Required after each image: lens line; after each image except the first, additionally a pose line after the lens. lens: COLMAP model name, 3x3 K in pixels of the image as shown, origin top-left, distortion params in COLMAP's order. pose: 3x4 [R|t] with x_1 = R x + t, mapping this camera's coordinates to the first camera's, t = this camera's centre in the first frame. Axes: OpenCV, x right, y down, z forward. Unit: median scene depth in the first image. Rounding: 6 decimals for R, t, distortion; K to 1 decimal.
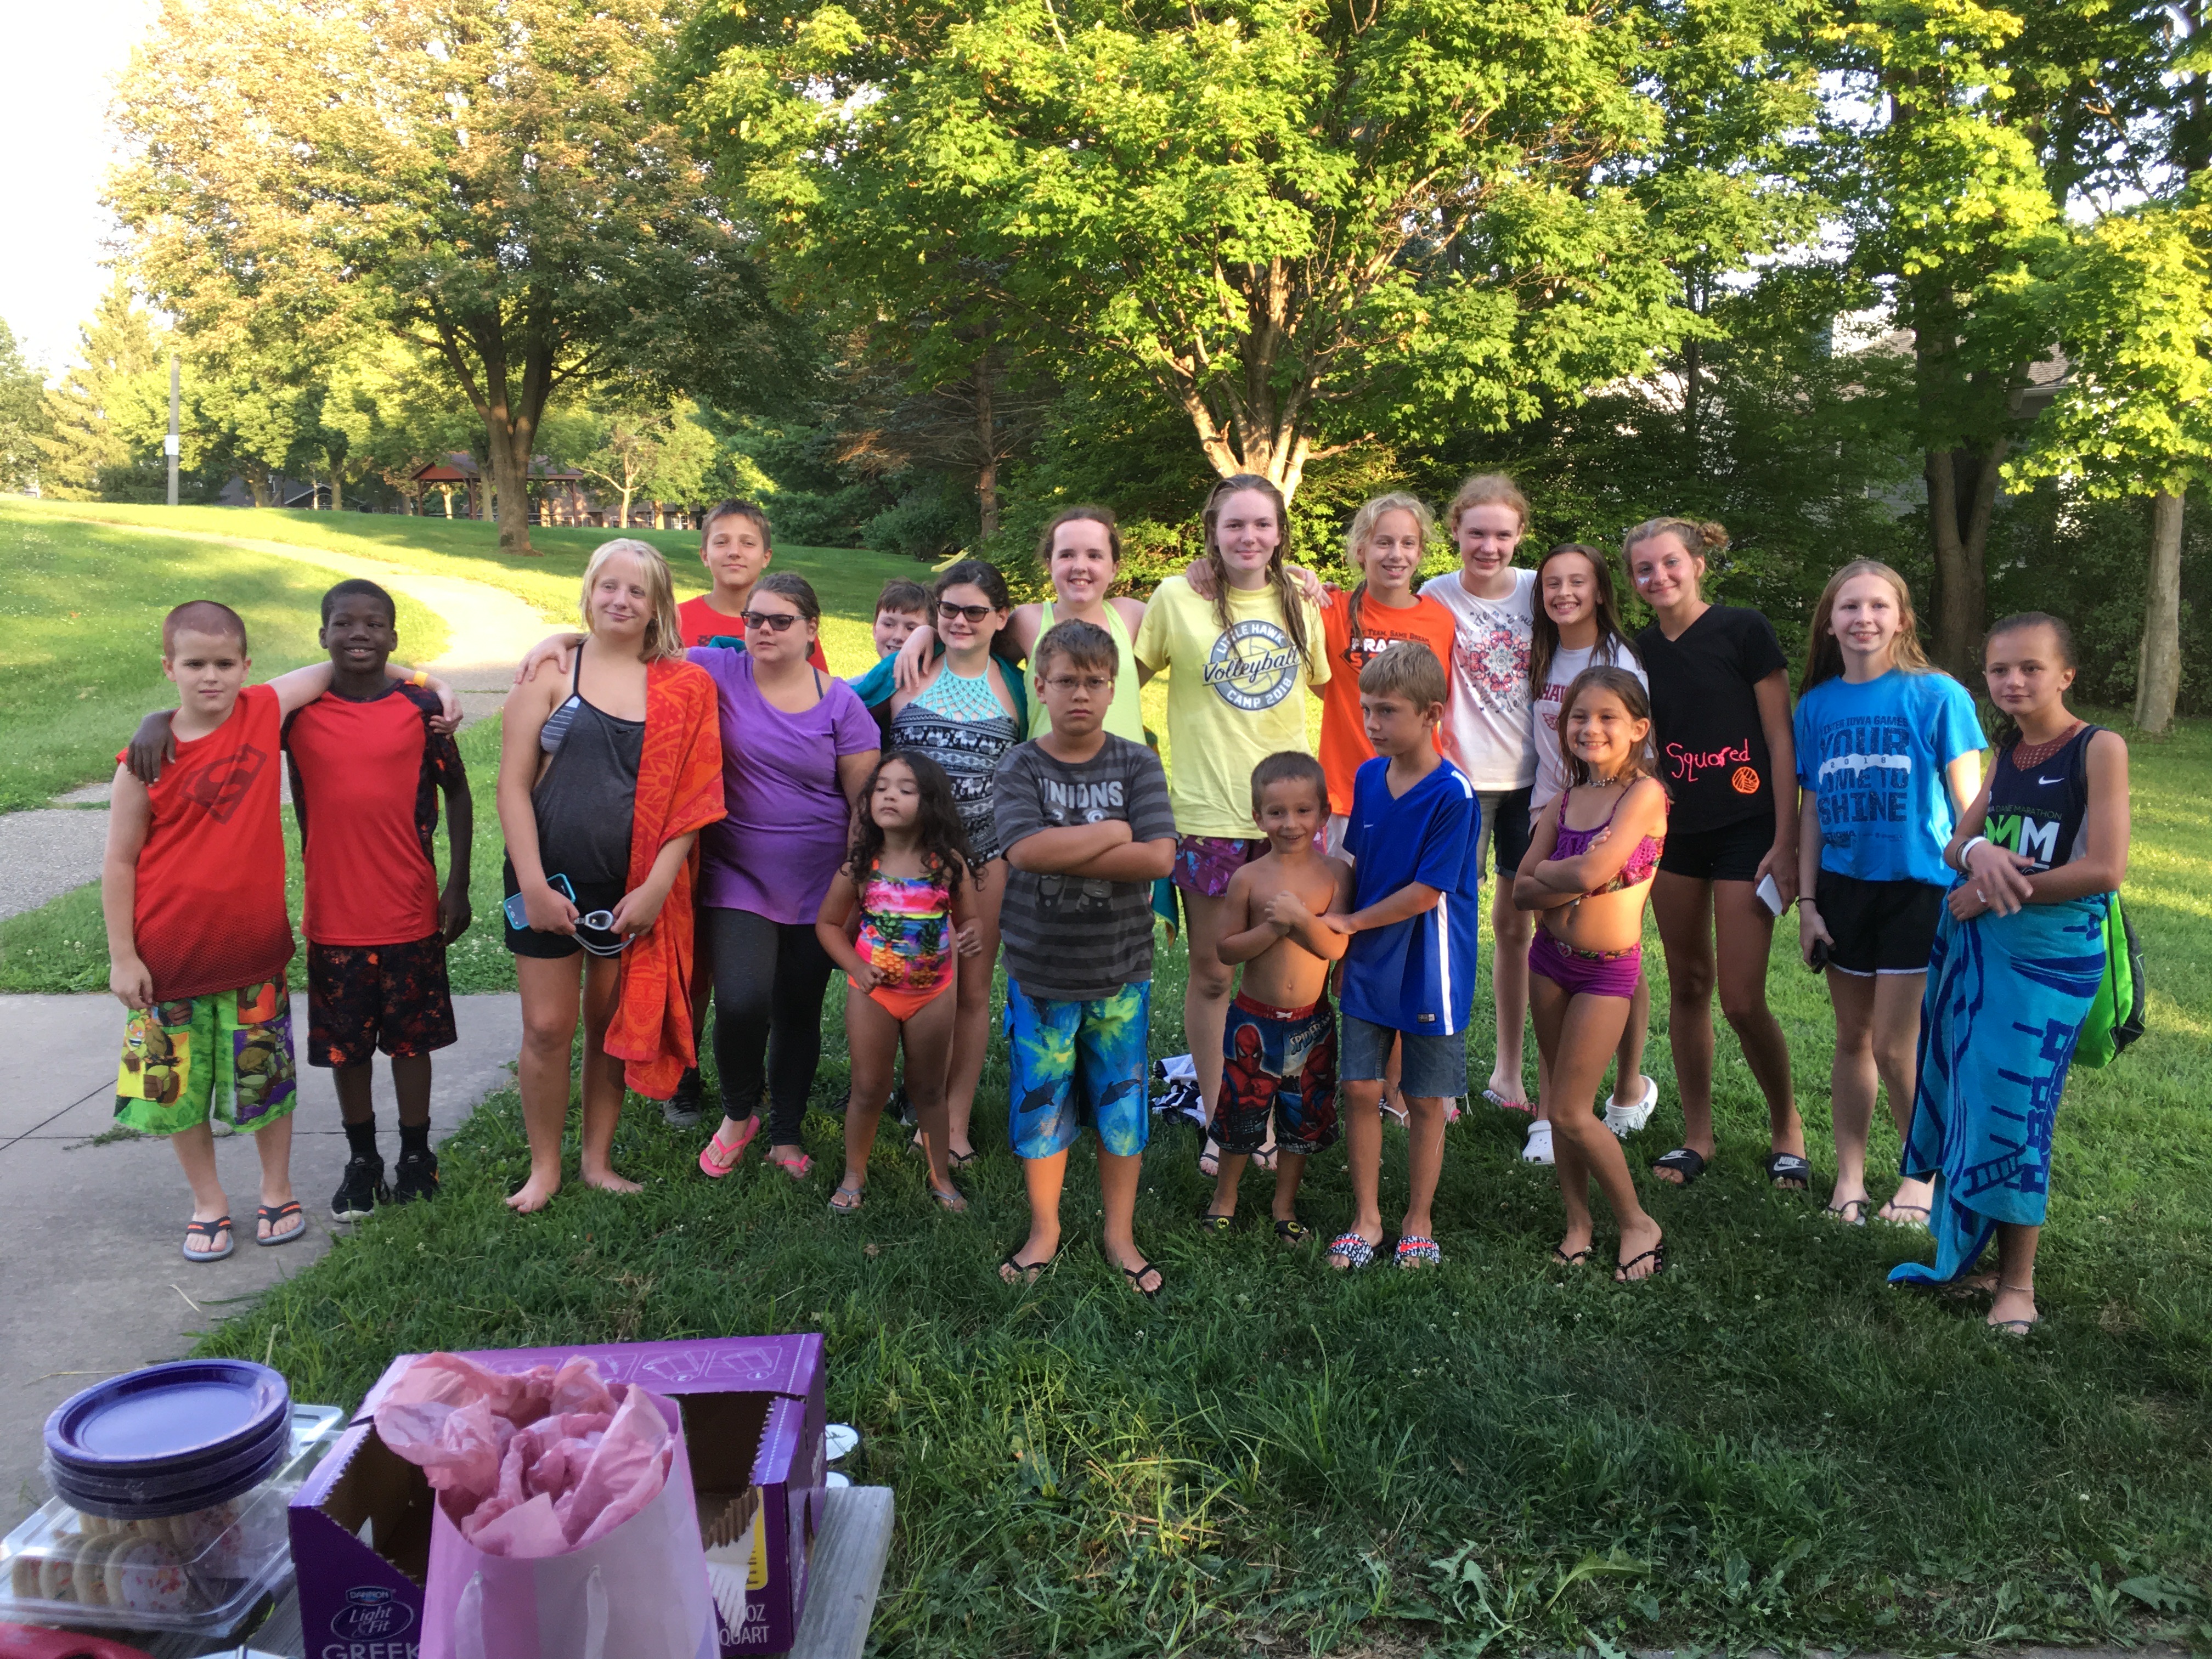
lens RADIAL K [[1858.8, 0, 1099.6], [0, 1858.8, 822.6], [0, 0, 1]] dist [0.088847, -0.122364]
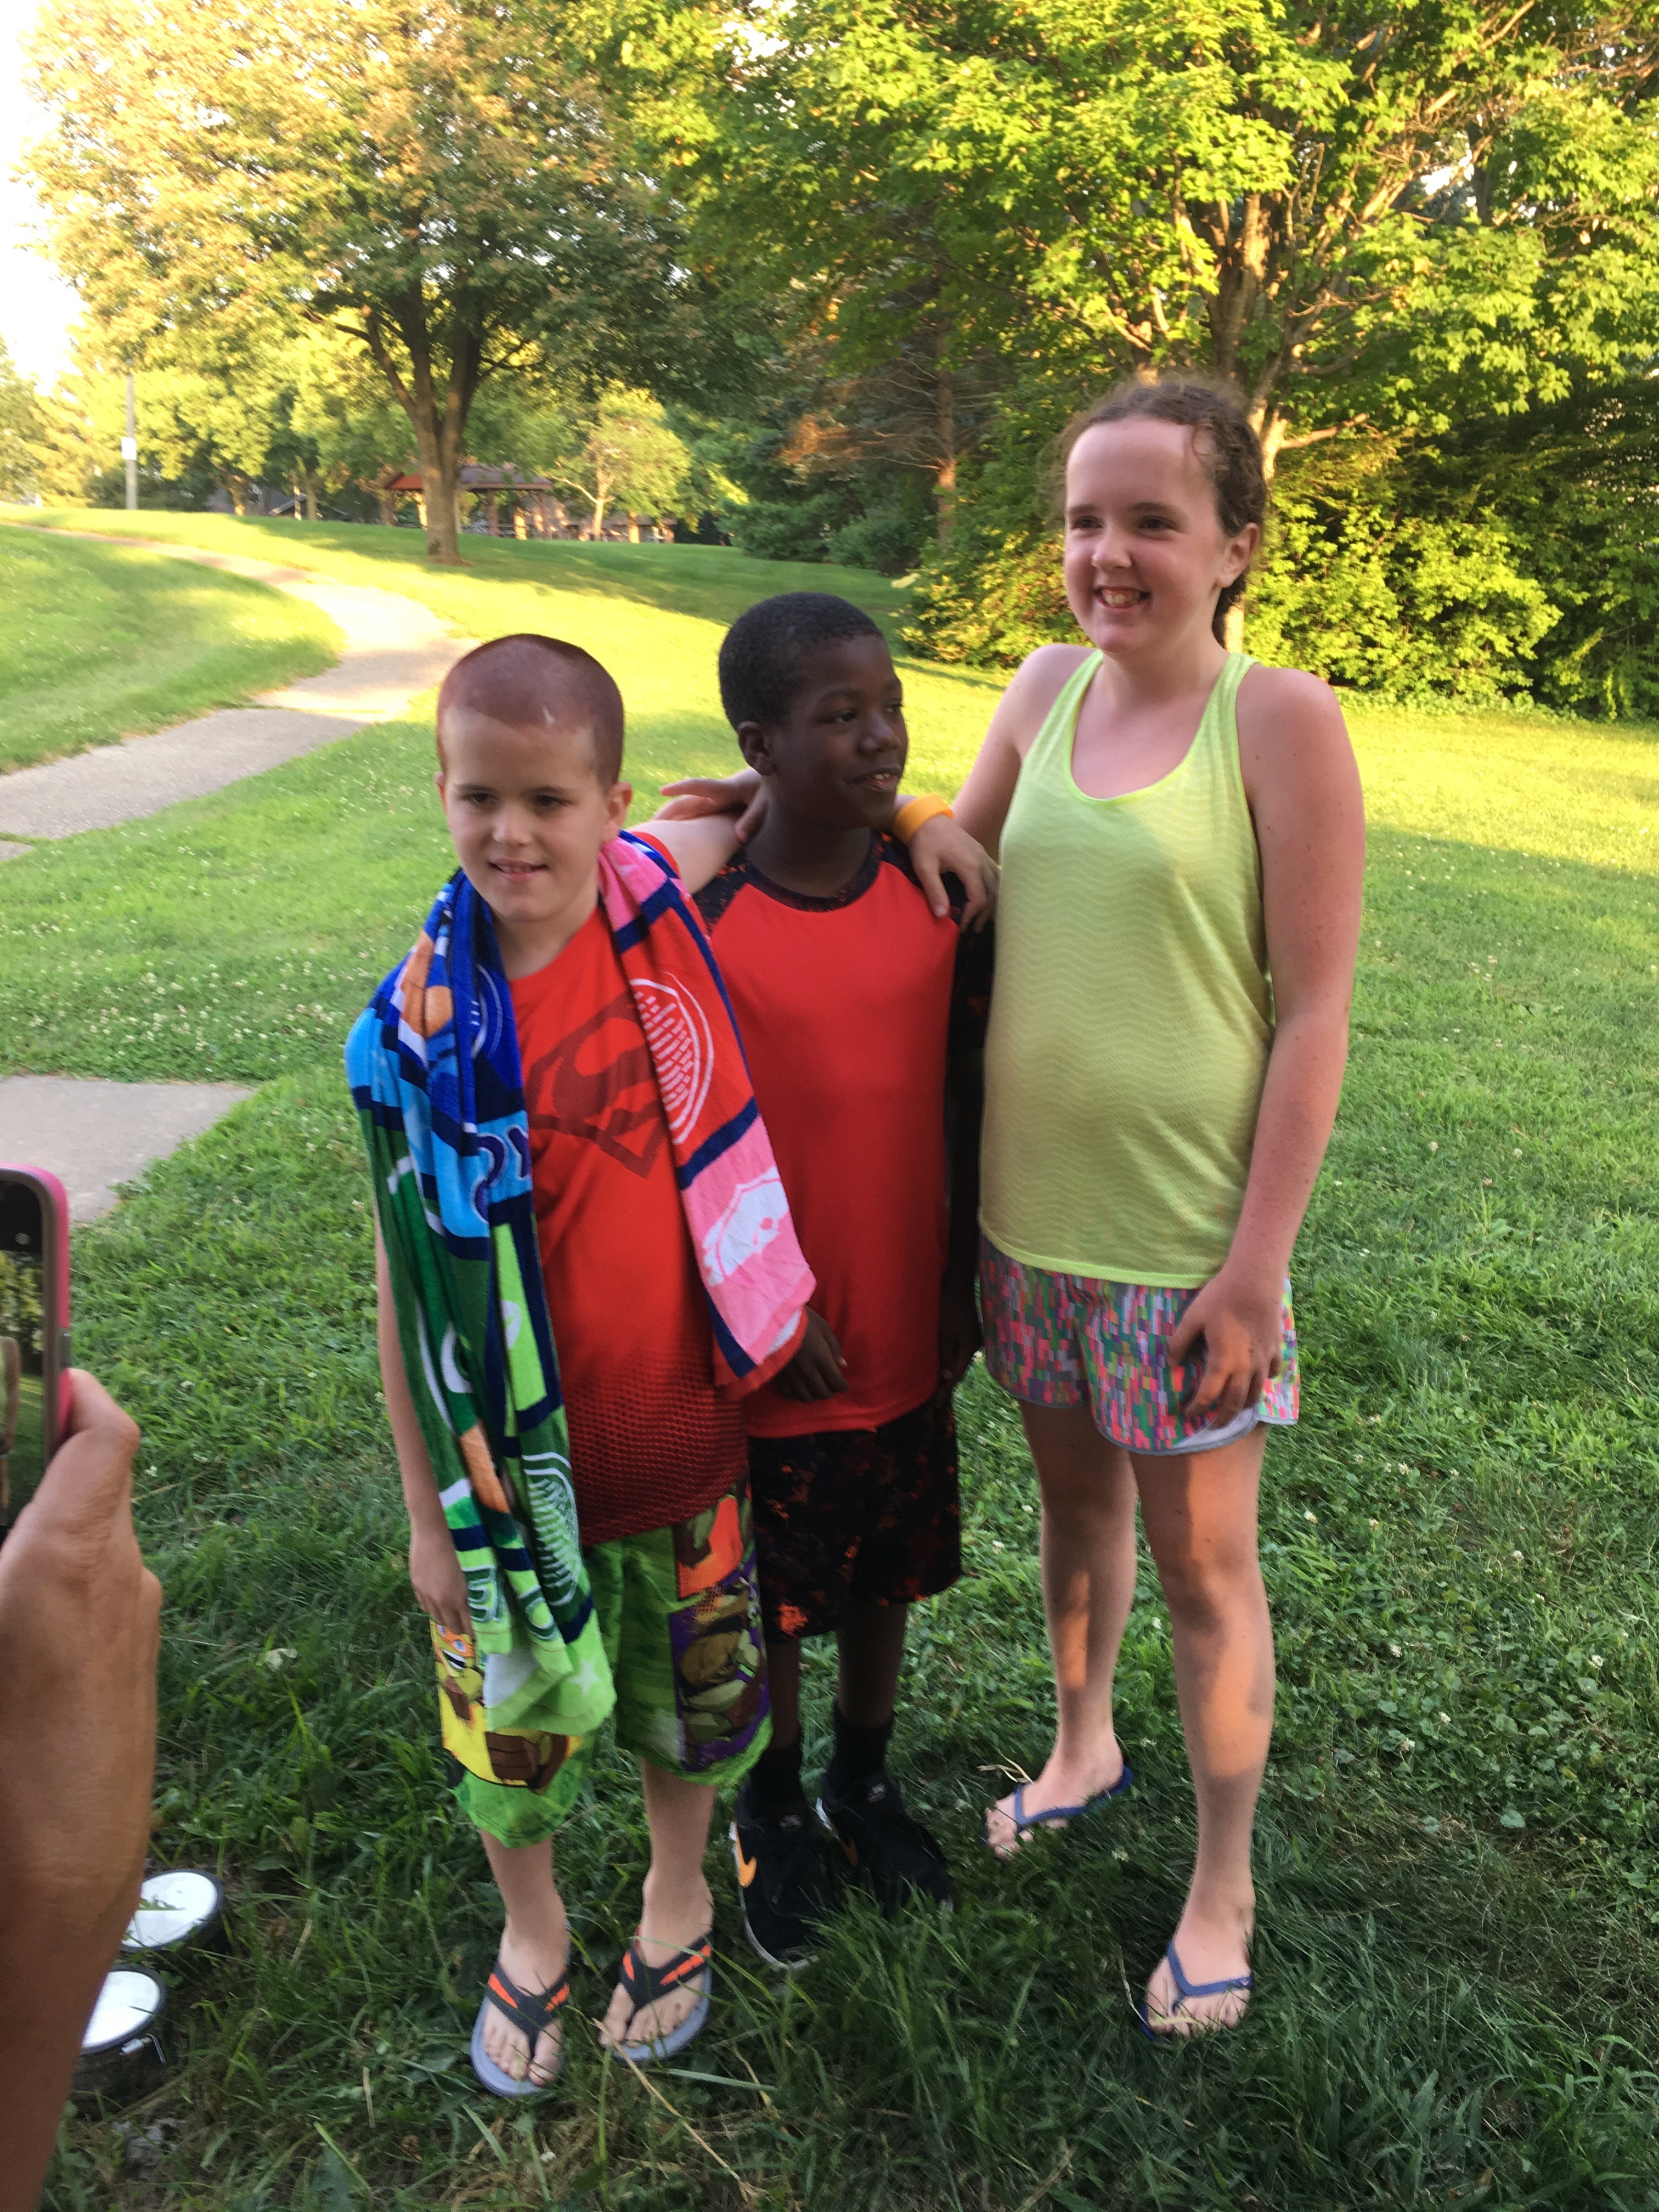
lens RADIAL K [[1864.8, 0, 833.6], [0, 1864.8, 1089.2], [0, 0, 1]] dist [0.091779, -0.136495]
pose [[0.990704, 0.041702, -0.129489, 0.035970], [-0.025130, 0.991575, 0.127069, -0.008190], [0.133697, -0.122634, 0.983405, 0.093148]]
